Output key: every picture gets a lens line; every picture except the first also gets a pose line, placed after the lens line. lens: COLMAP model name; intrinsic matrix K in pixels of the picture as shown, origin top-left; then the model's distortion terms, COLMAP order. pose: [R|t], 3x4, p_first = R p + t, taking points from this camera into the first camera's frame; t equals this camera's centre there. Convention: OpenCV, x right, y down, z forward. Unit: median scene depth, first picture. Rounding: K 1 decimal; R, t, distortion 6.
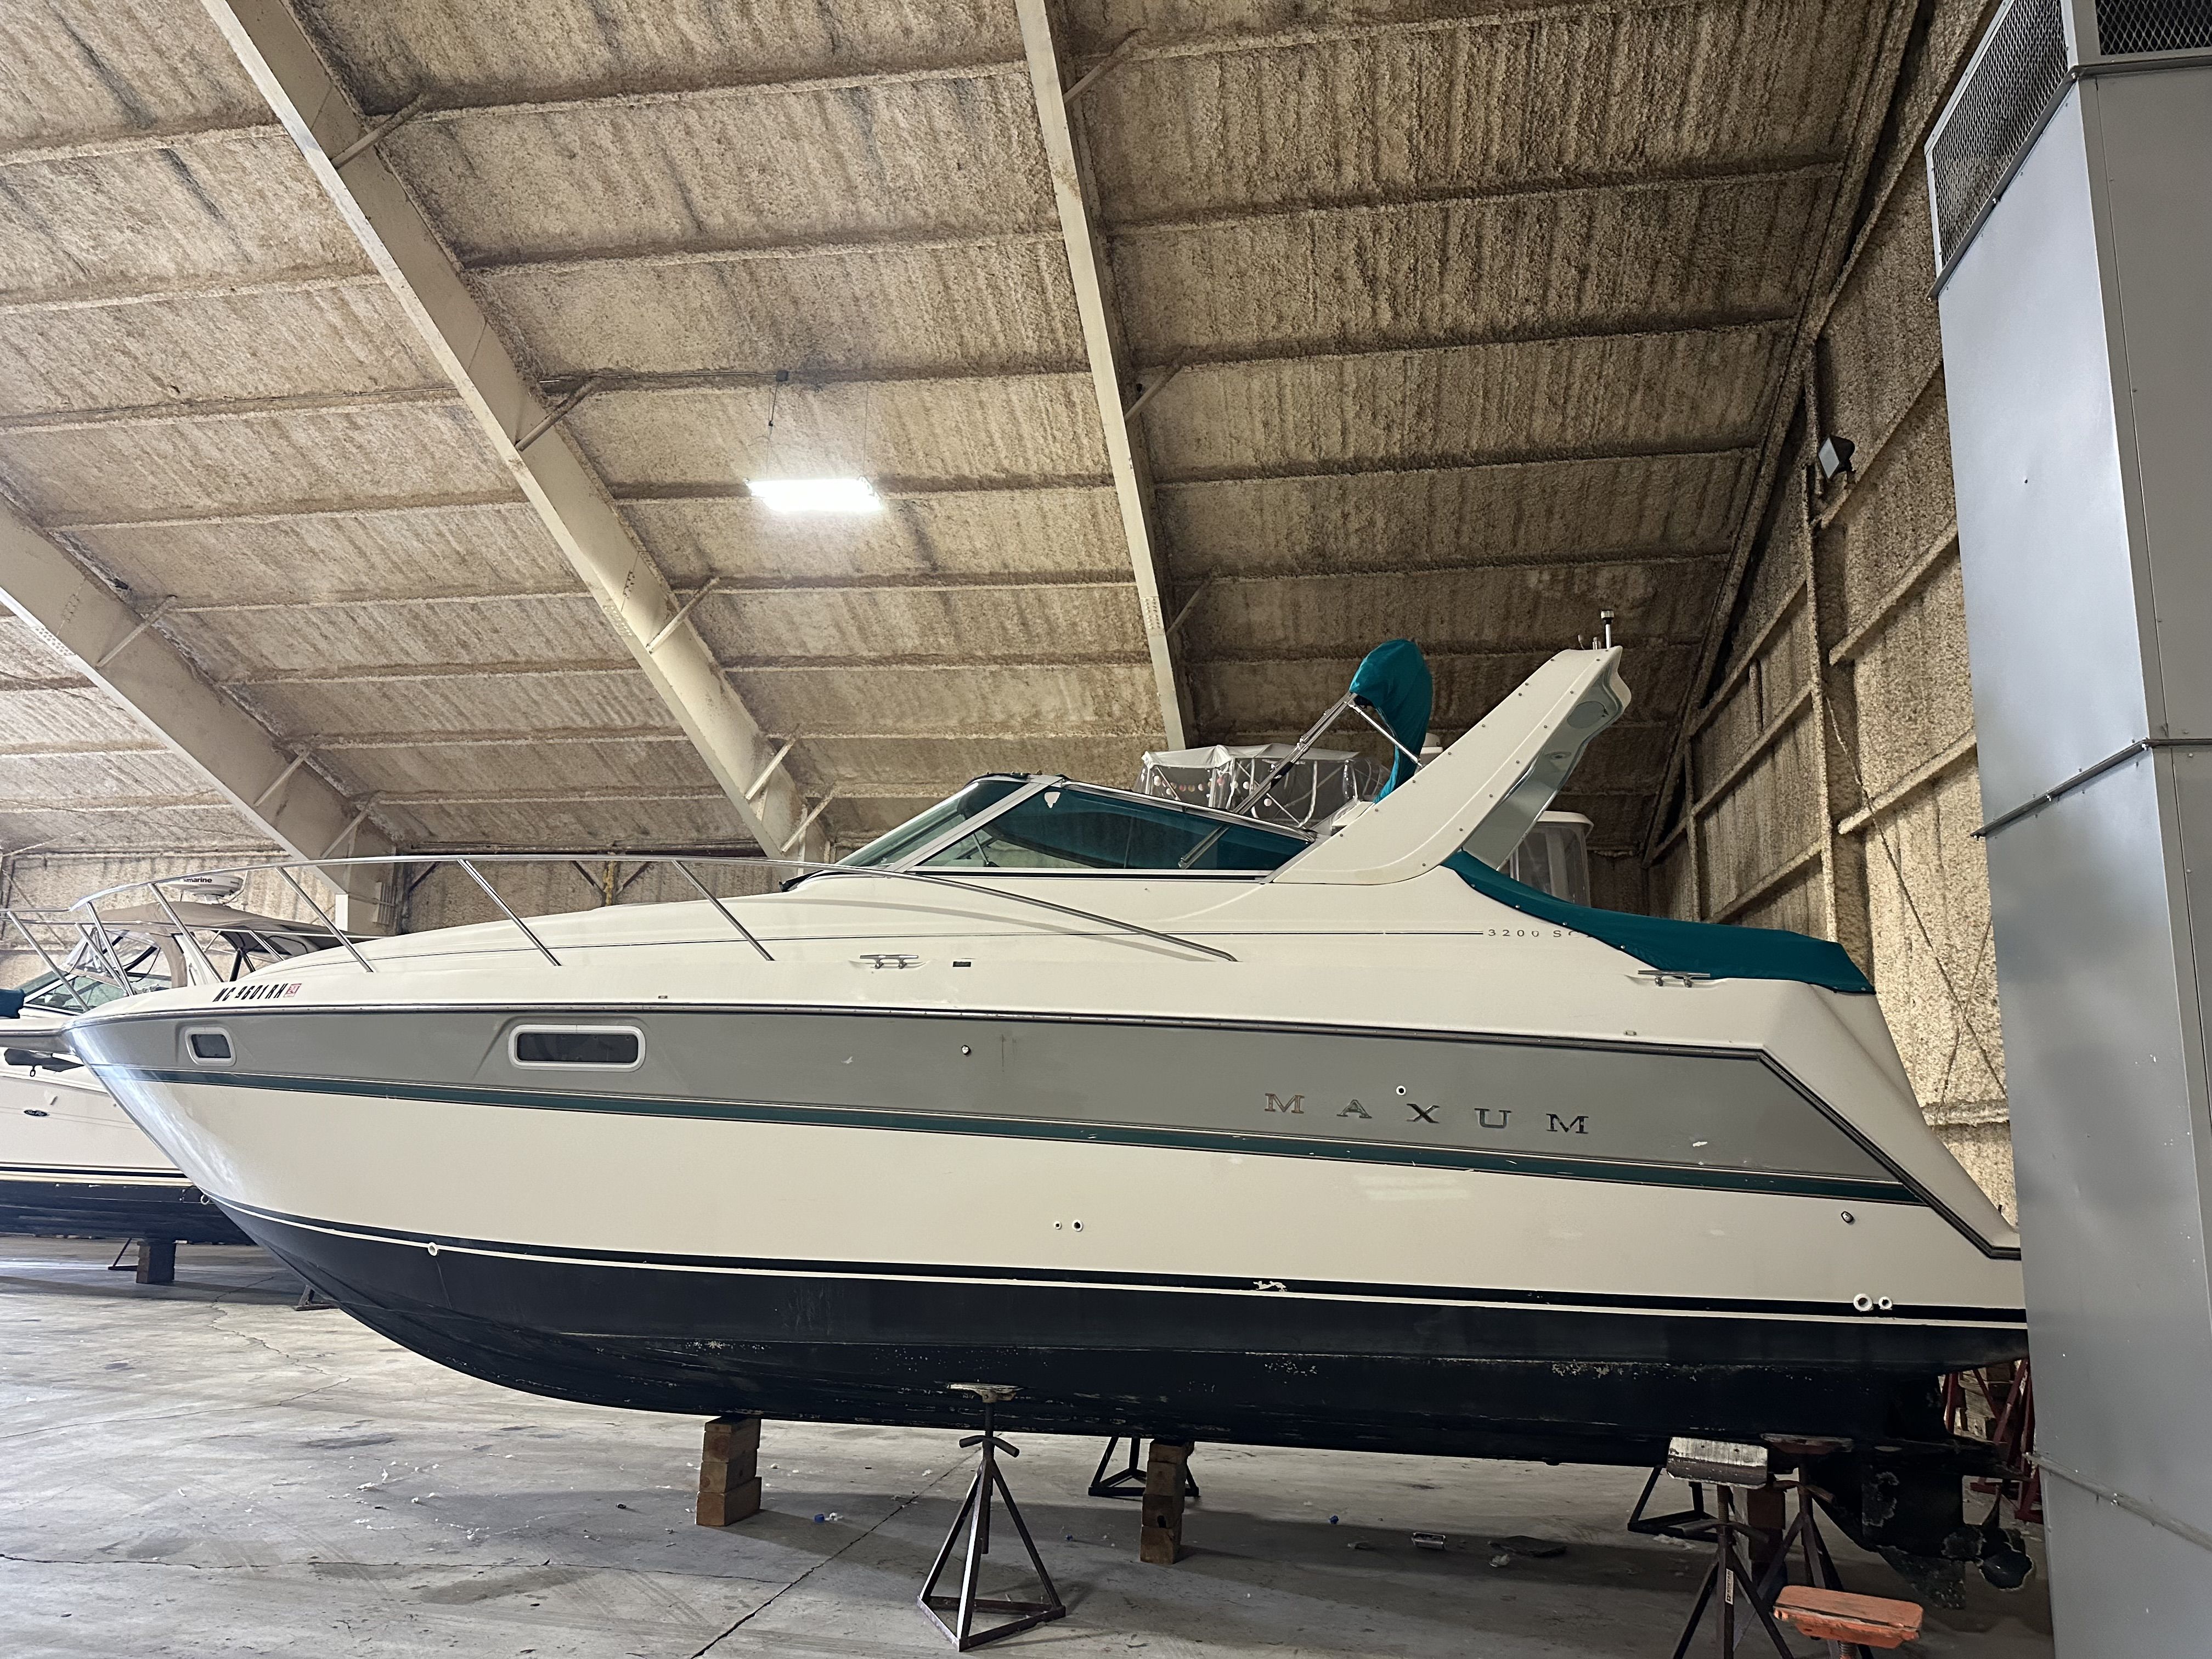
lens RADIAL K [[1526.0, 0, 1106.0], [0, 1526.0, 829.5], [0, 0, 1]] dist [0.008734, -0.028553]
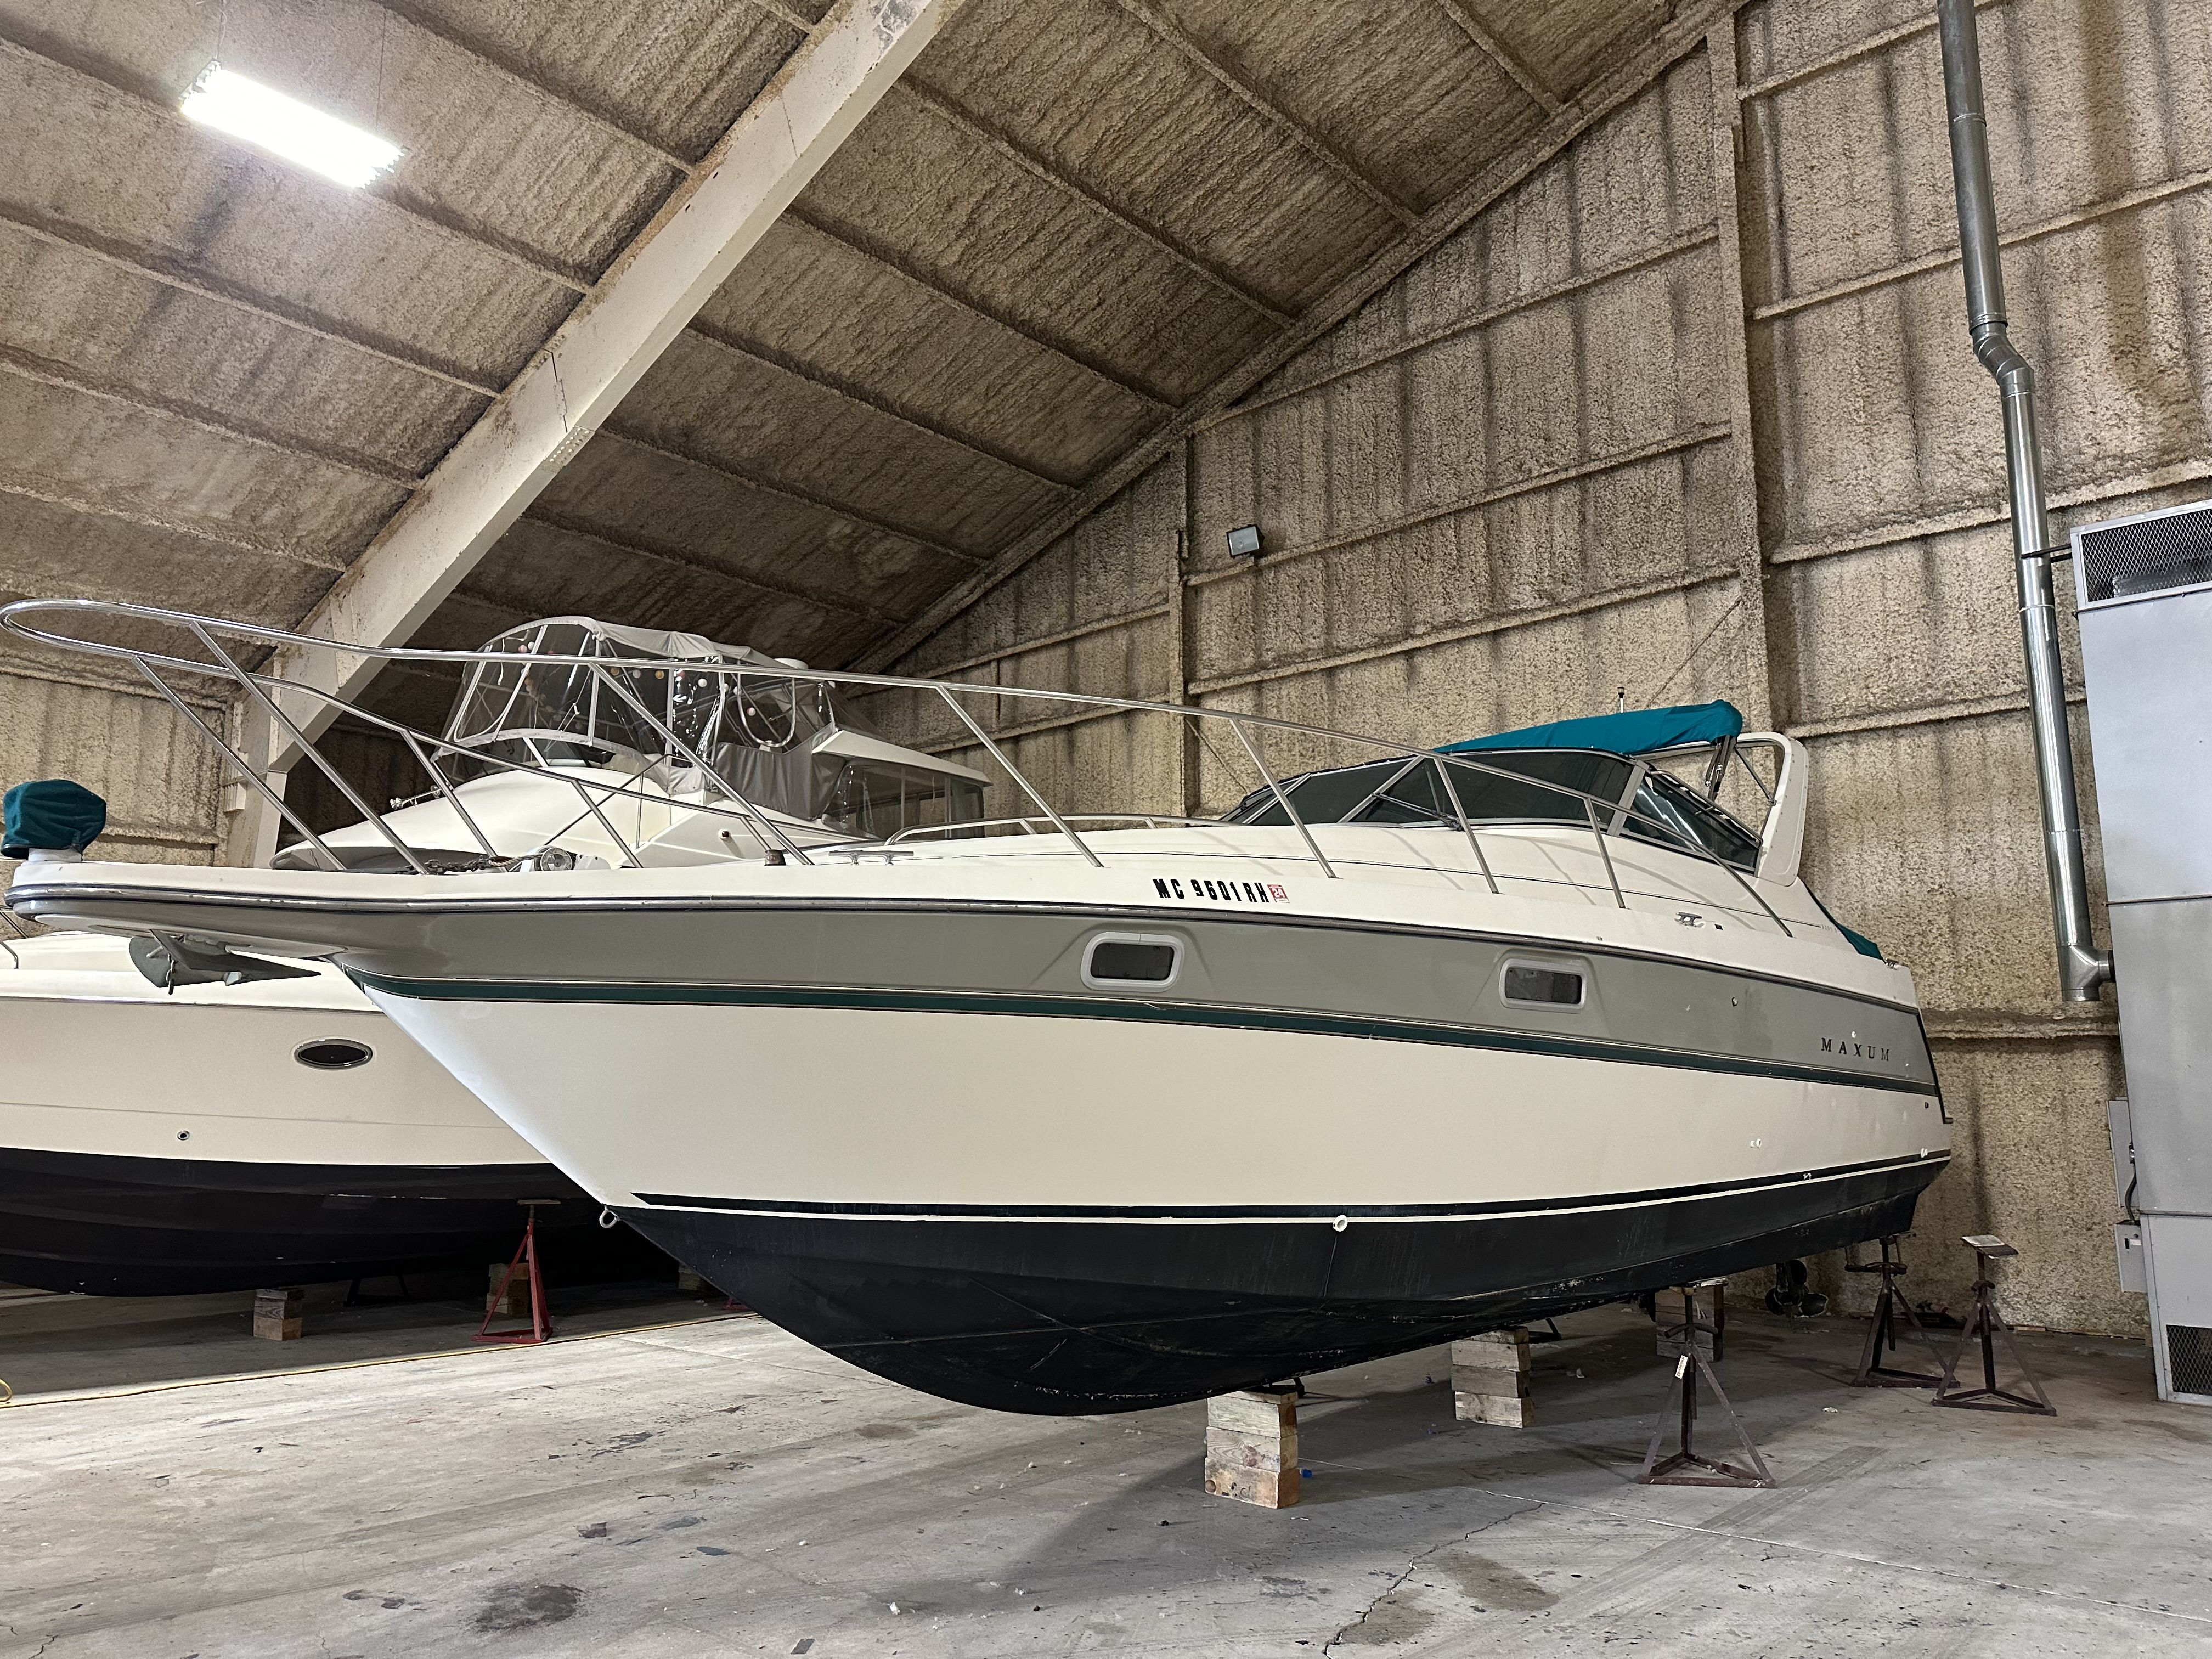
lens RADIAL K [[1526.0, 0, 1106.0], [0, 1526.0, 829.5], [0, 0, 1]] dist [0.008734, -0.028553]
pose [[0.527464, 0.114033, 0.841890, -0.580398], [-0.152905, 0.987512, -0.037959, 0.059814], [-0.835704, -0.108707, 0.538313, 0.340892]]
